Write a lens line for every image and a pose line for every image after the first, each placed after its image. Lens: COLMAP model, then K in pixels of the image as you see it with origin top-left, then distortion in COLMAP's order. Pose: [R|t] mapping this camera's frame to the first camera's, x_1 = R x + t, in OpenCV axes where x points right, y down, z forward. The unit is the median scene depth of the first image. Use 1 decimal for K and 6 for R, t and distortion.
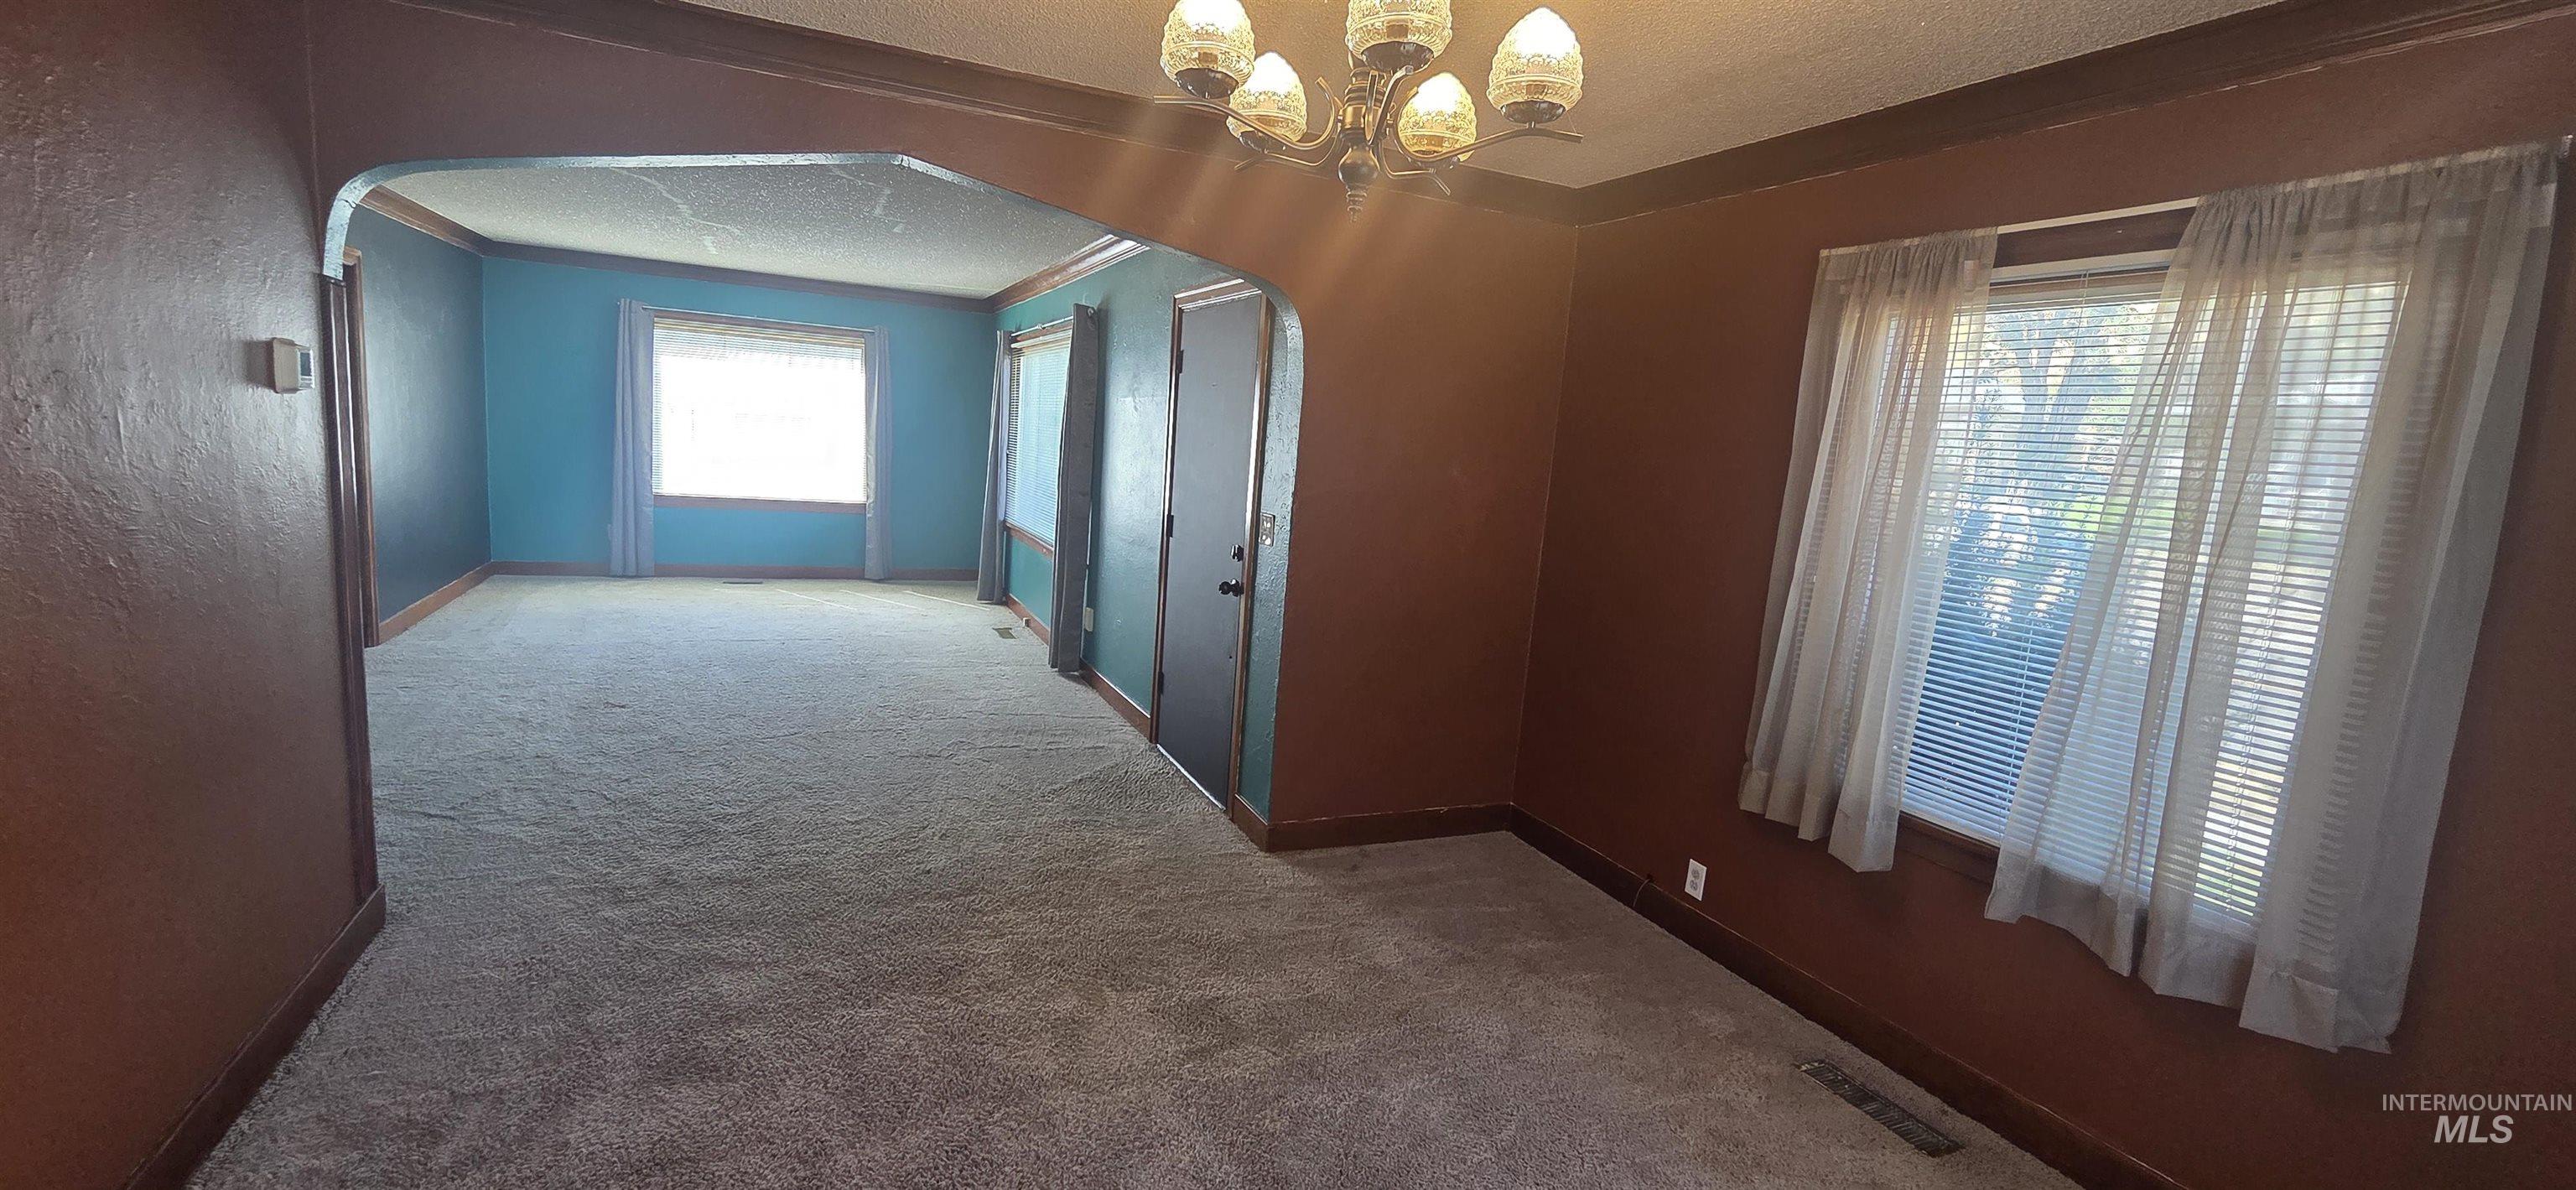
lens RADIAL K [[1059.4, 0, 1278.4], [0, 1059.4, 595.2], [0, 0, 1]] dist [0.001471, -0.000057]
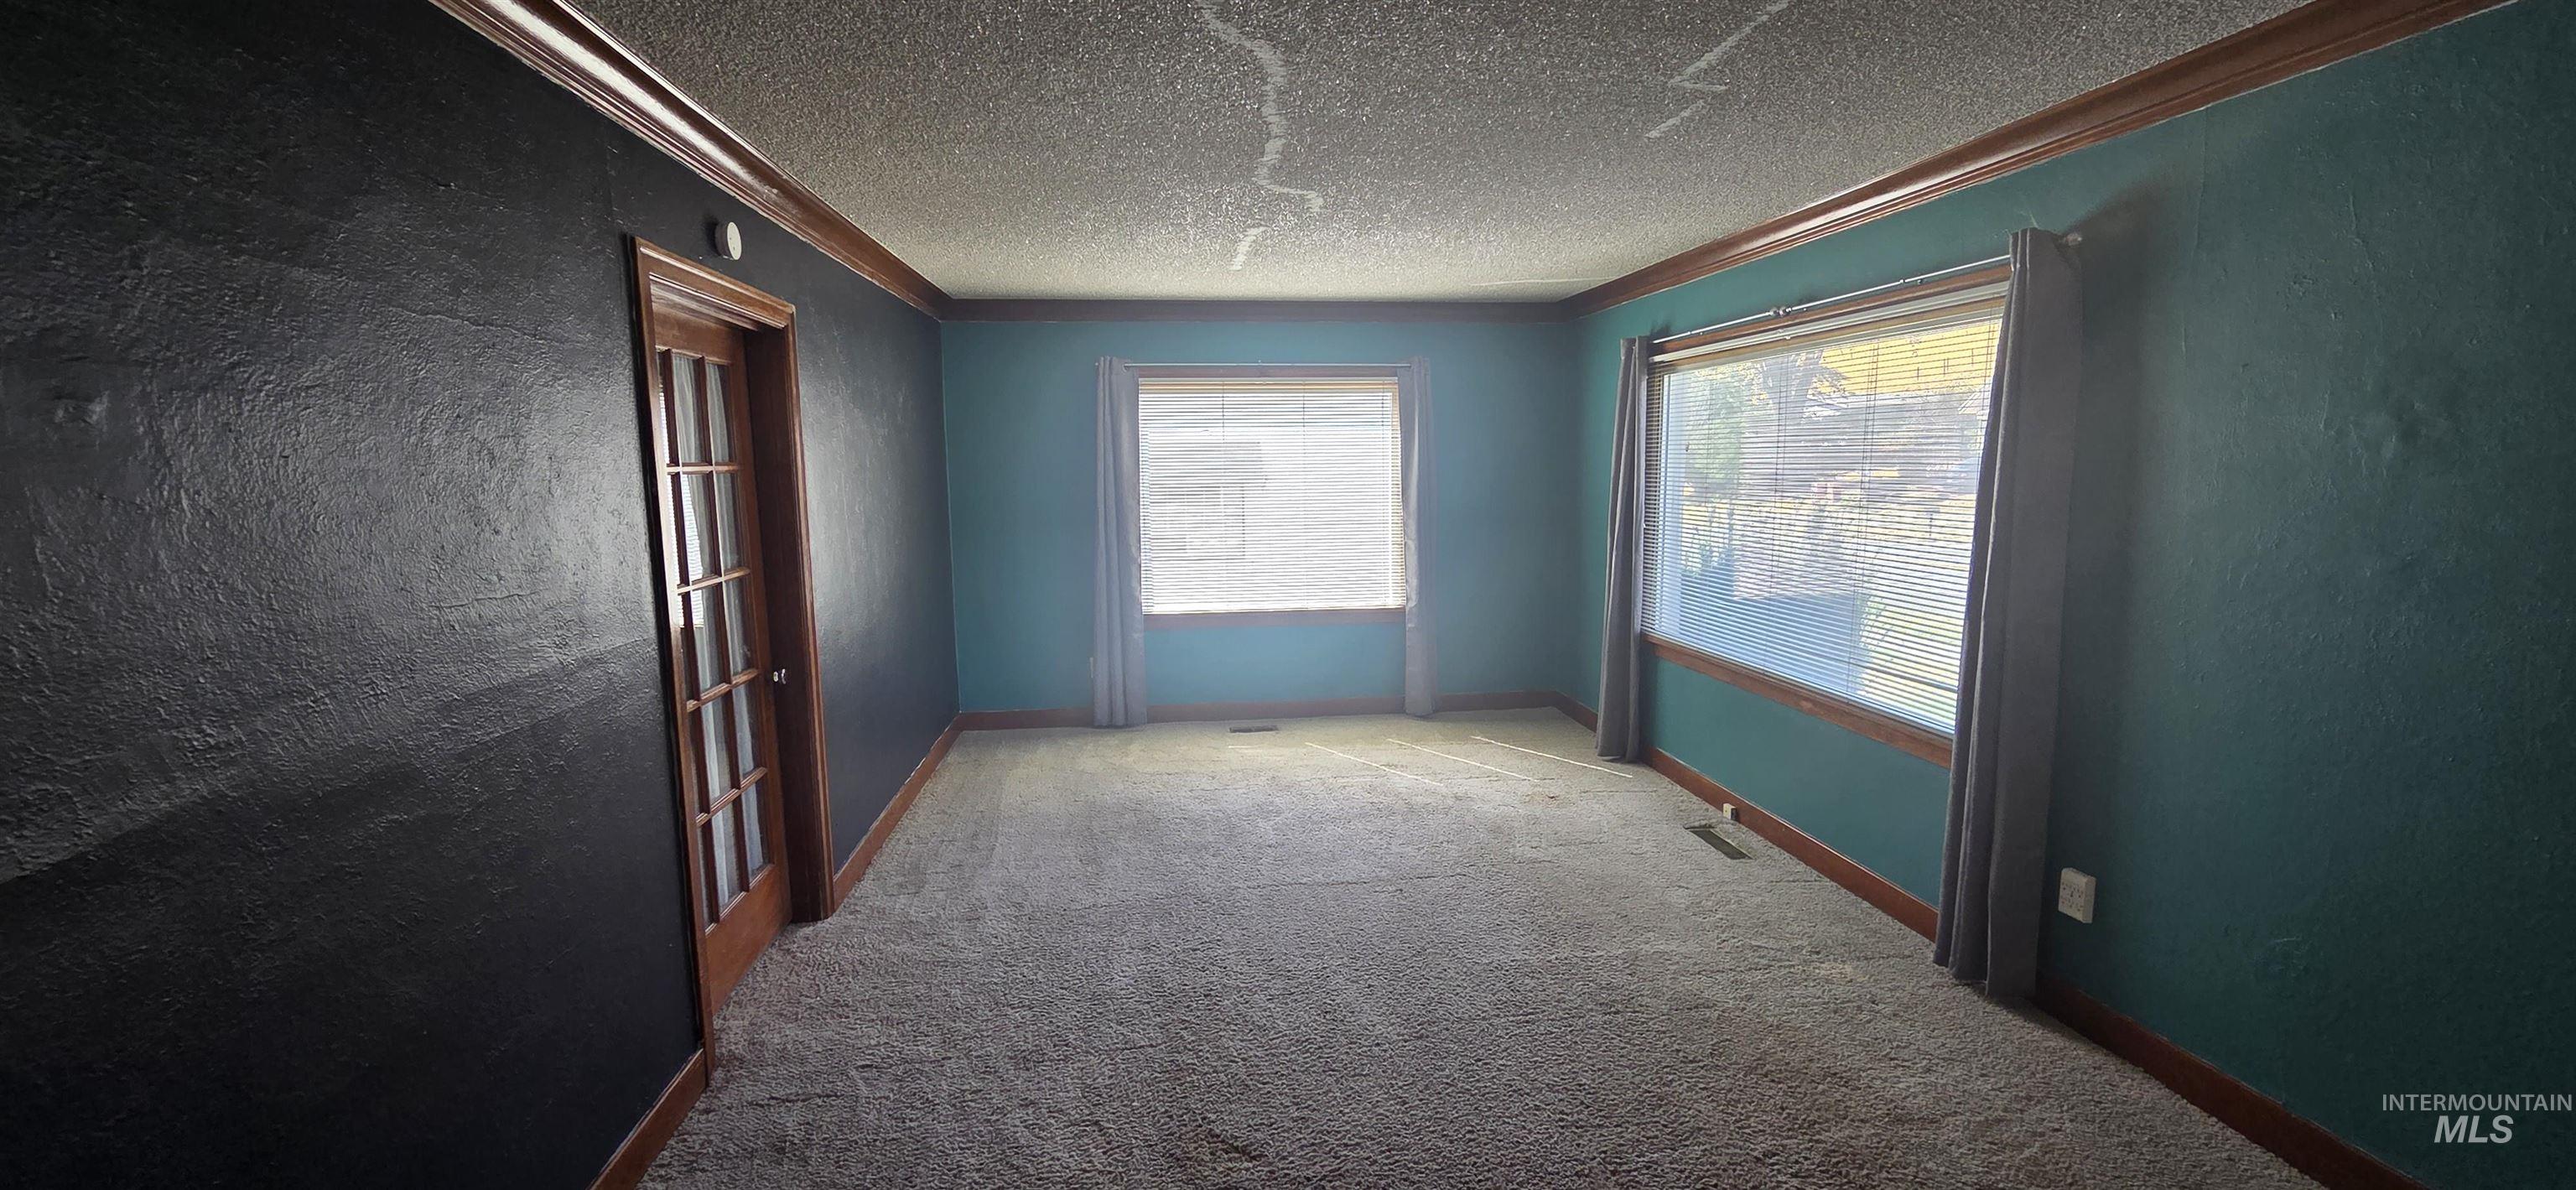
lens RADIAL K [[1059.4, 0, 1296.3], [0, 1059.4, 601.9], [0, 0, 1]] dist [0.001471, -0.000057]
pose [[0.950944, -0.045658, -0.305976, -0.265920], [0.037865, 0.998791, -0.031359, -0.078591], [0.307037, 0.018235, 0.951523, 0.333881]]
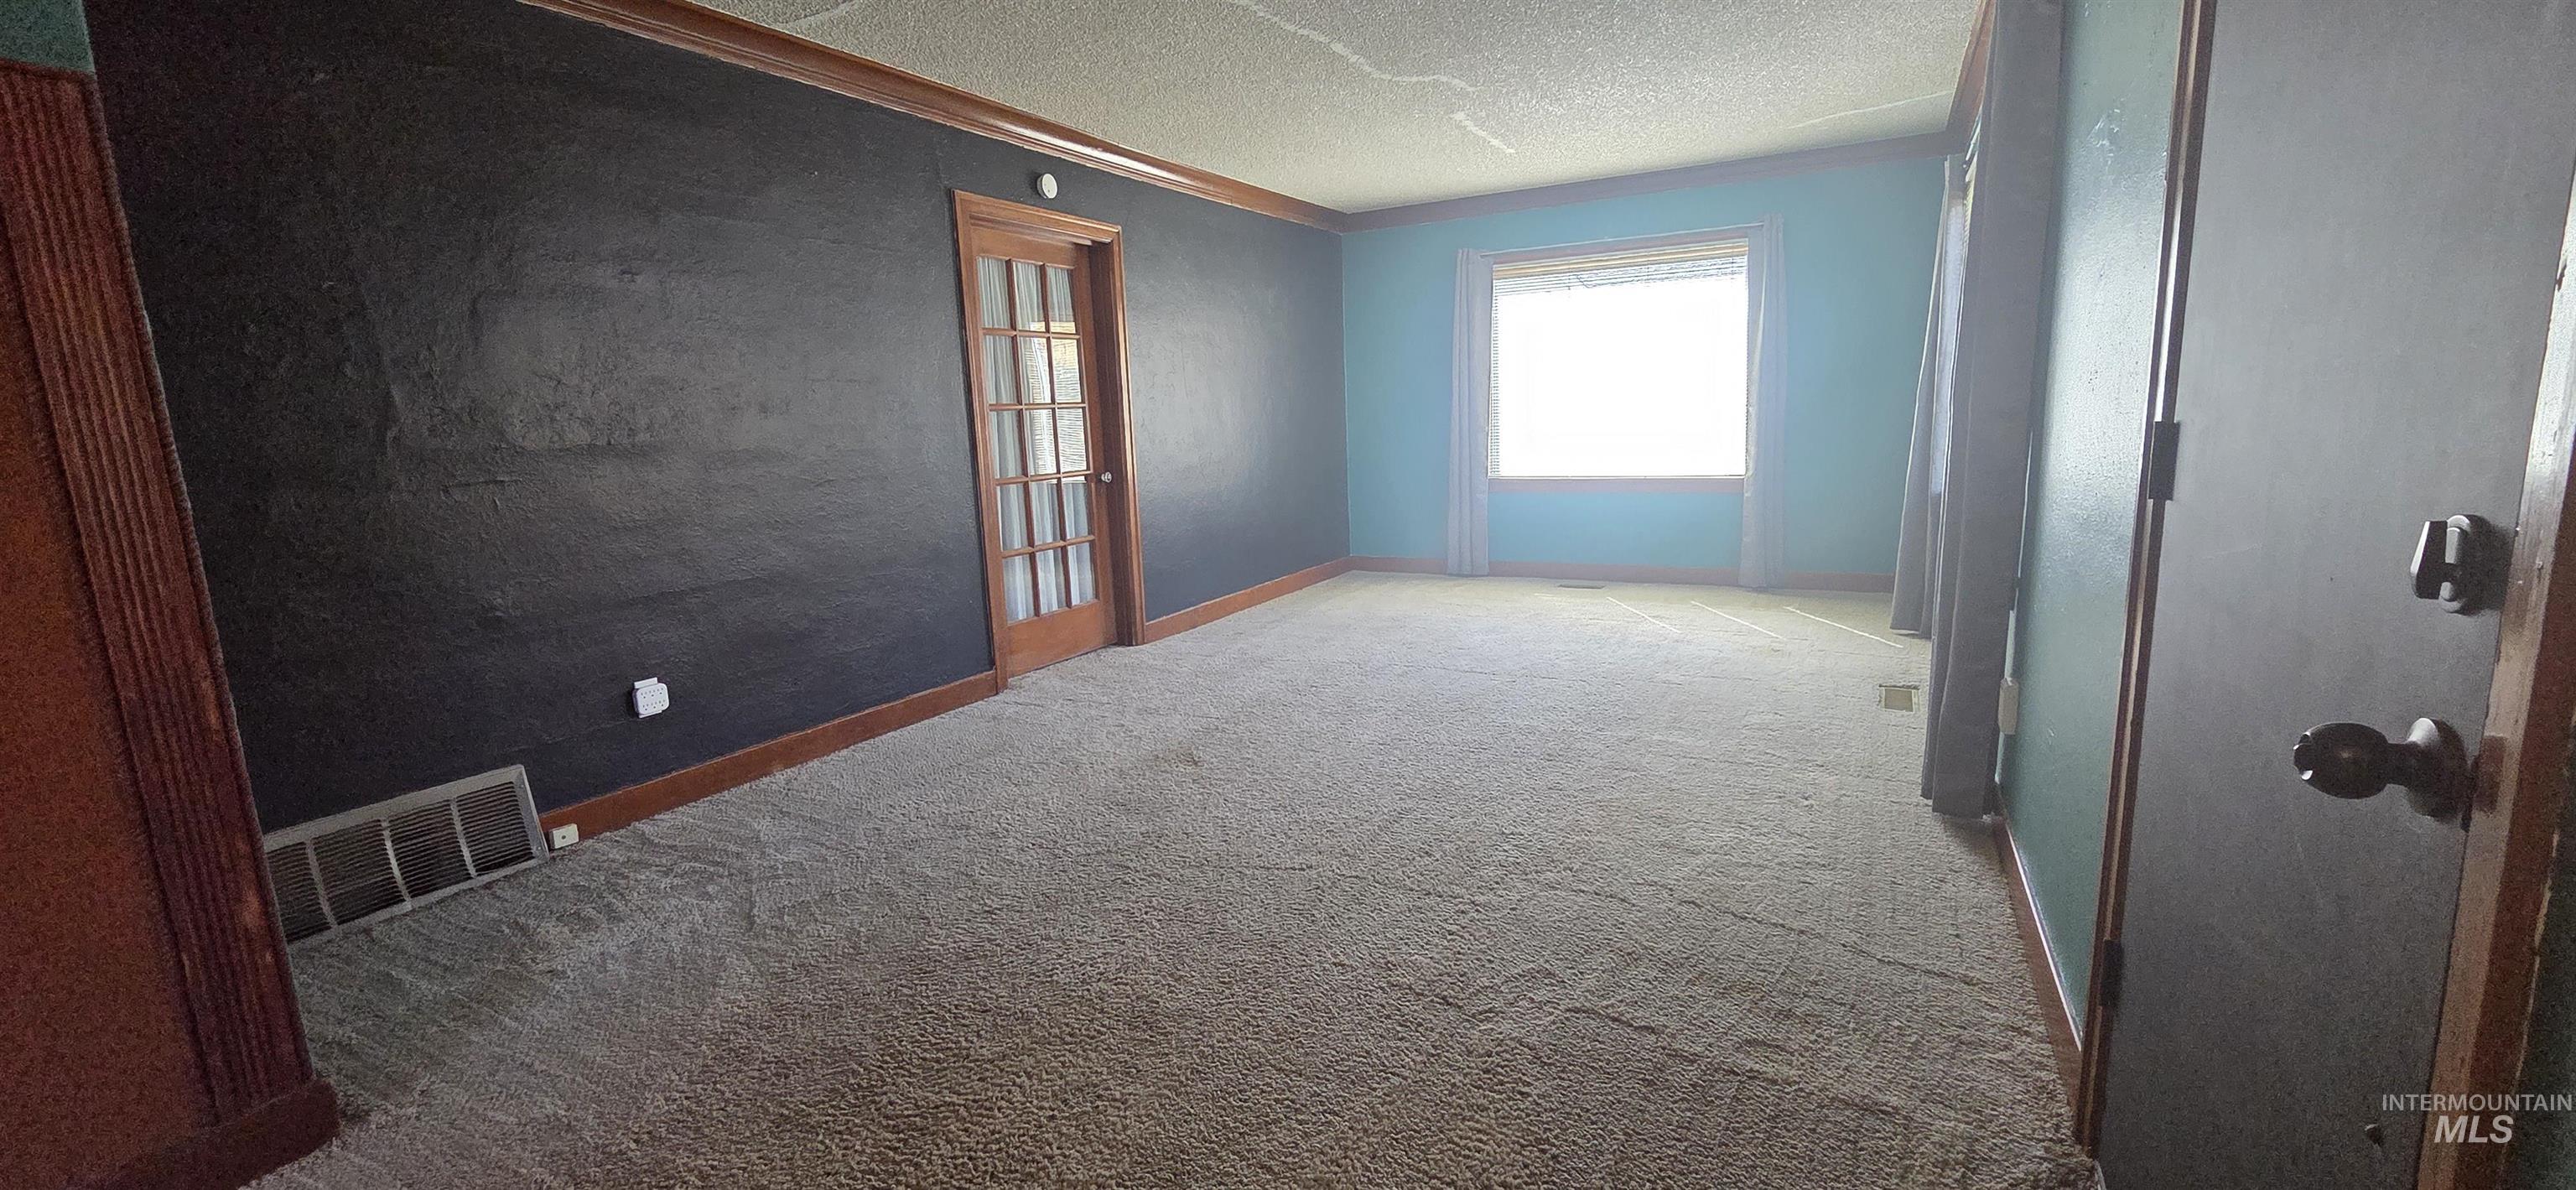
lens RADIAL K [[1059.4, 0, 1292.7], [0, 1059.4, 598.7], [0, 0, 1]] dist [0.001471, -0.000057]
pose [[0.598473, 0.040897, -0.800098, -0.007422], [-0.034759, 0.999081, 0.025068, -0.016140], [0.800388, 0.012808, 0.599345, 0.381423]]
